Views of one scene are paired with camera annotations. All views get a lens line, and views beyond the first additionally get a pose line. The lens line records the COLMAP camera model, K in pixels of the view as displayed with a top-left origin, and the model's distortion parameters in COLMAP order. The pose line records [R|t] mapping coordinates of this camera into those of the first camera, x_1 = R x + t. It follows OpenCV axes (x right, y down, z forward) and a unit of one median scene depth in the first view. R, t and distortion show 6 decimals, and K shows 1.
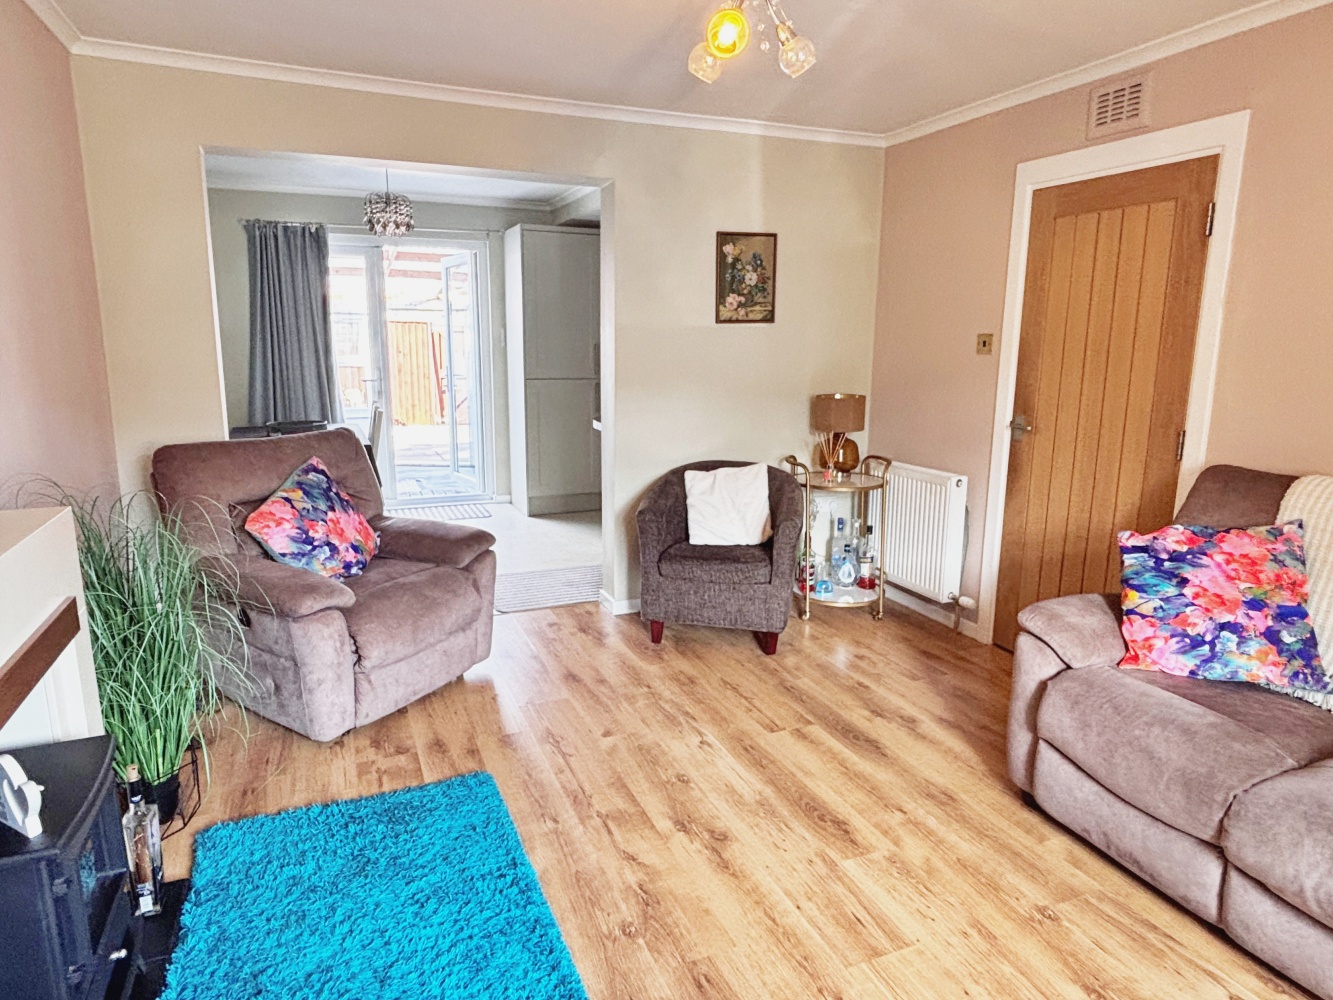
lens RADIAL K [[814.3, 0, 662.1], [0, 814.3, 494.4], [0, 0, 1]] dist [0.004722, -0.000470]
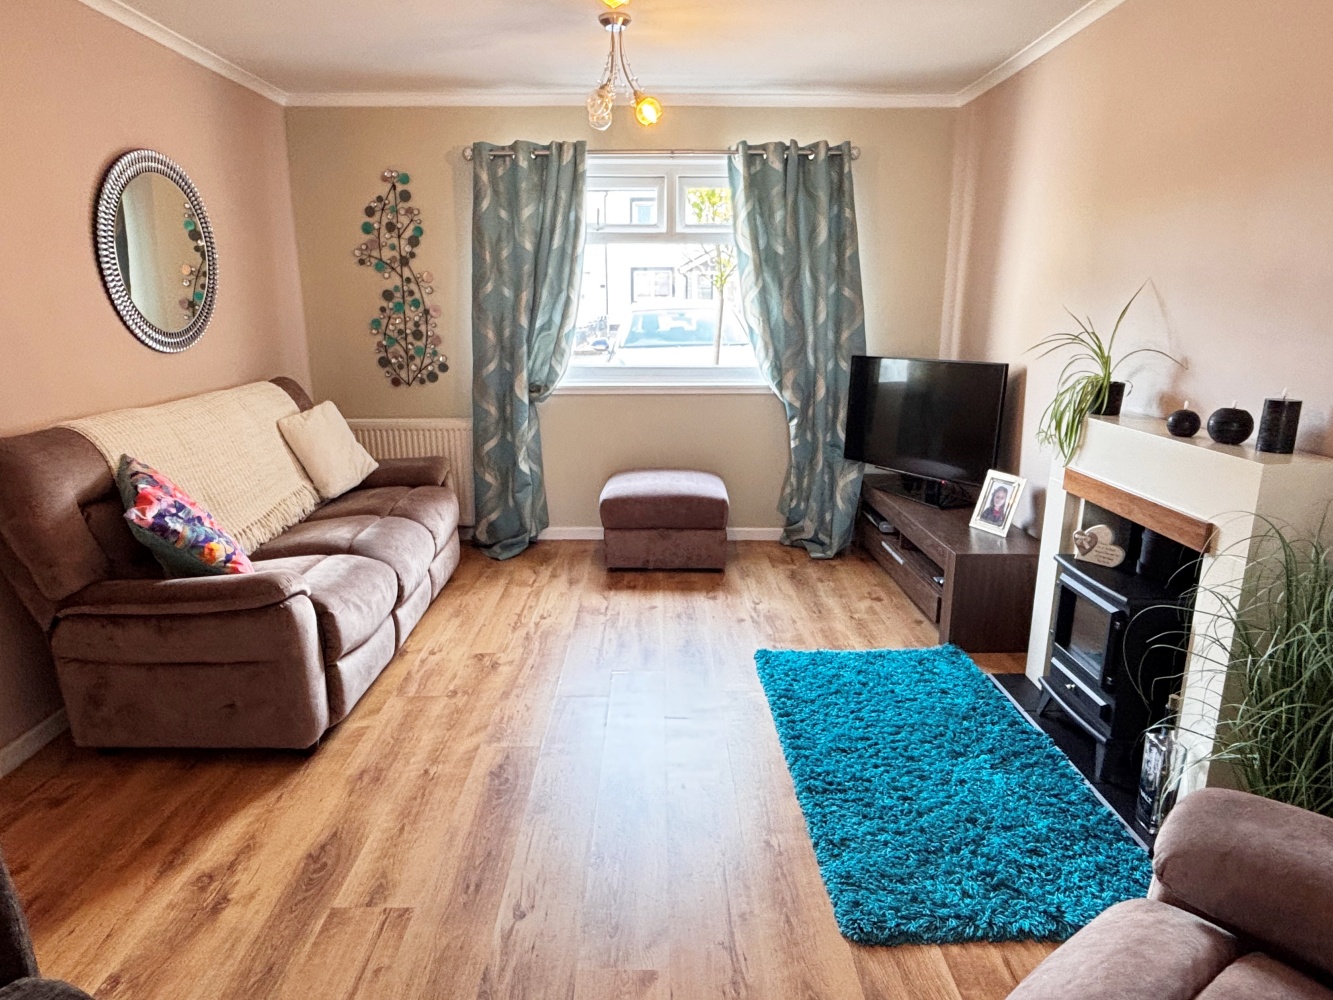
lens RADIAL K [[814.3, 0, 658.9], [0, 814.3, 505.5], [0, 0, 1]] dist [0.004722, -0.000470]
pose [[-0.923998, -0.097478, 0.369764, -0.261613], [0.068659, 0.908960, 0.411191, -0.256003], [-0.376183, 0.405327, -0.833184, 1.362367]]
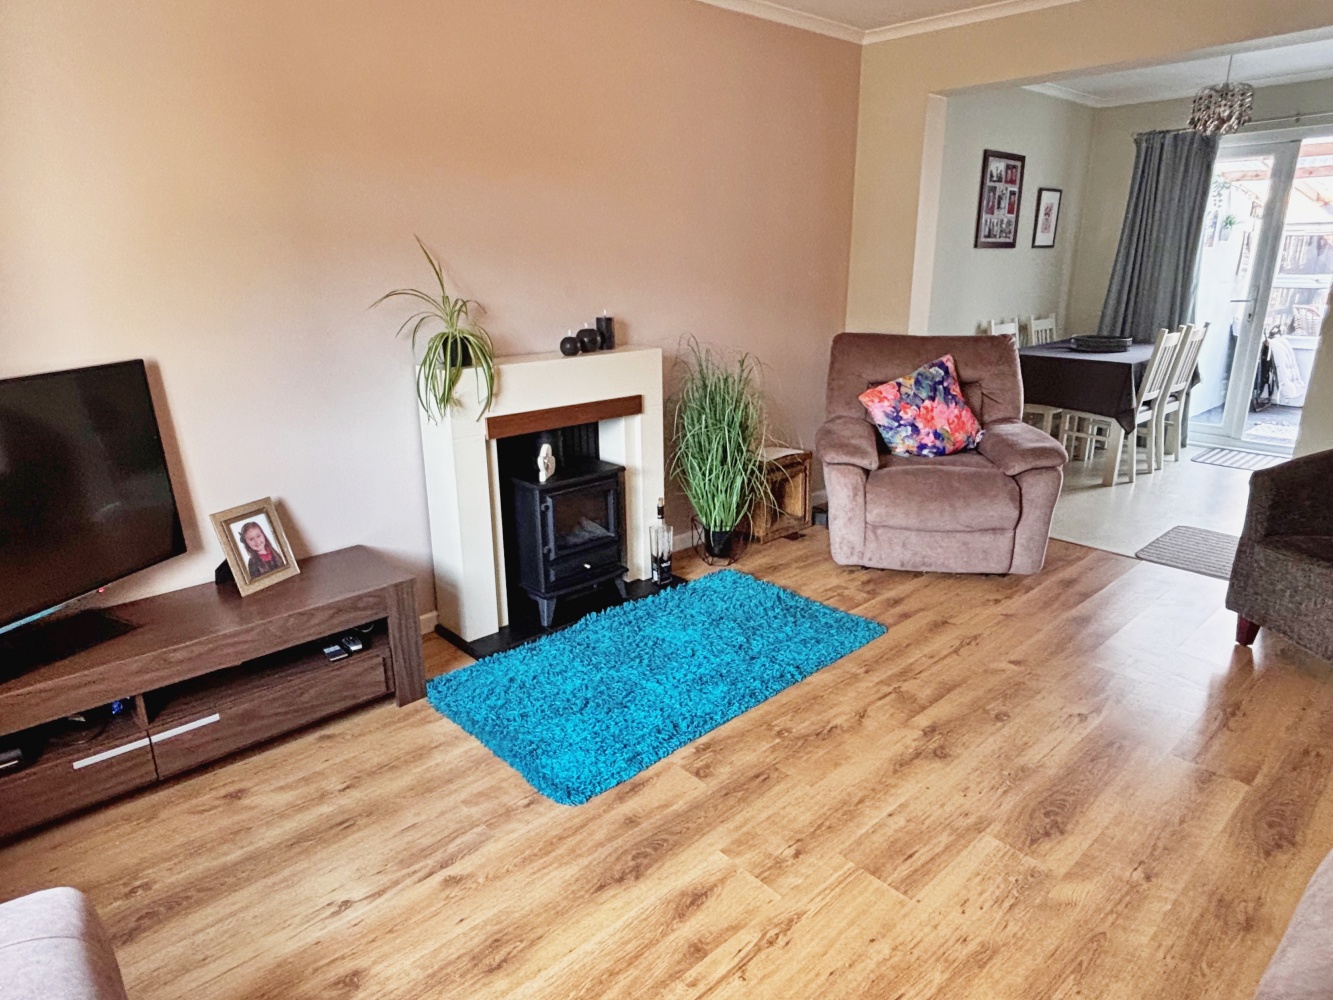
lens RADIAL K [[814.3, 0, 655.0], [0, 814.3, 497.0], [0, 0, 1]] dist [0.004722, -0.000470]
pose [[0.332847, 0.263982, -0.905277, 0.632708], [-0.175486, 0.960586, 0.215589, -0.033188], [0.926508, 0.087106, 0.366053, 0.222735]]
